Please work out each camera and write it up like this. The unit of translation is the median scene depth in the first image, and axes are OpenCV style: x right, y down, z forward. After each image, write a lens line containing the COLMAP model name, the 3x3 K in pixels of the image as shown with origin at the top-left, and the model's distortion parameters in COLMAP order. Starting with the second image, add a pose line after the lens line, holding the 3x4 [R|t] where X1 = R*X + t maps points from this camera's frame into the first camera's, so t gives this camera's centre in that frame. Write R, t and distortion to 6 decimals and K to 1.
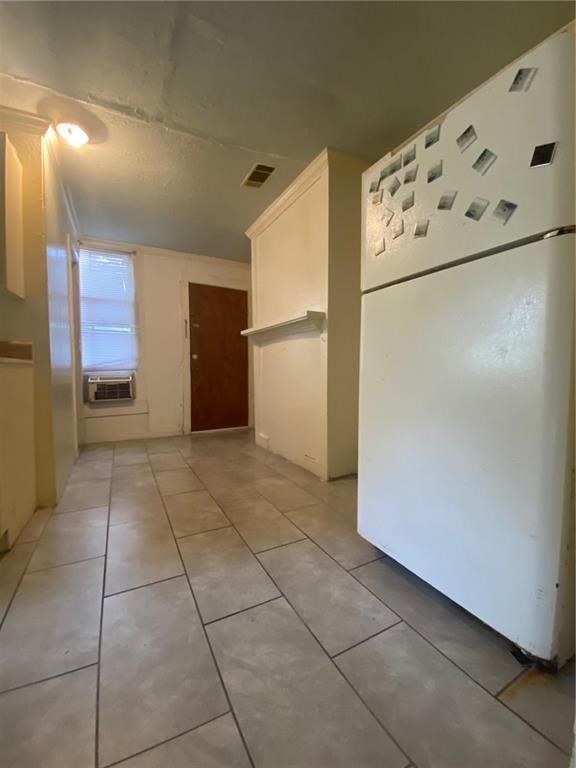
lens RADIAL K [[308.8, 0, 288.0], [0, 308.8, 384.0], [0, 0, 1]] dist [0.030259, -0.027958]
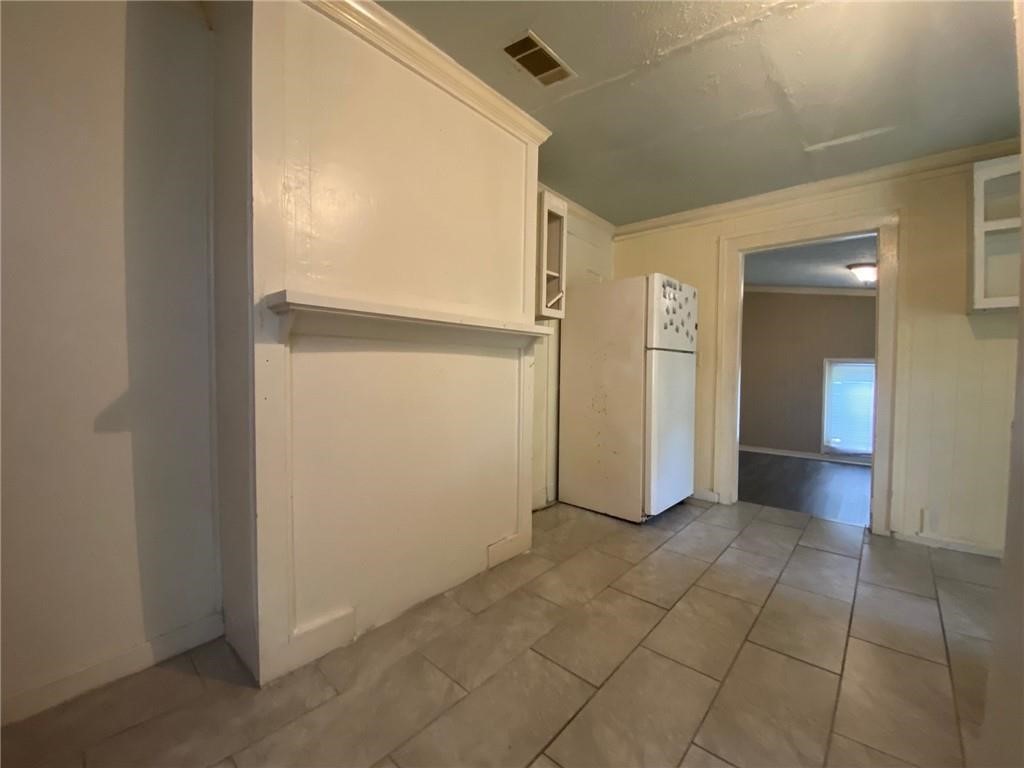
lens RADIAL K [[411.7, 0, 512.0], [0, 411.7, 384.0], [0, 0, 1]] dist [0.030259, -0.027958]
pose [[-0.334591, -0.034126, 0.941745, -1.210286], [0.036161, 0.998143, 0.049017, -0.218265], [-0.941670, 0.050455, -0.332735, 2.031957]]
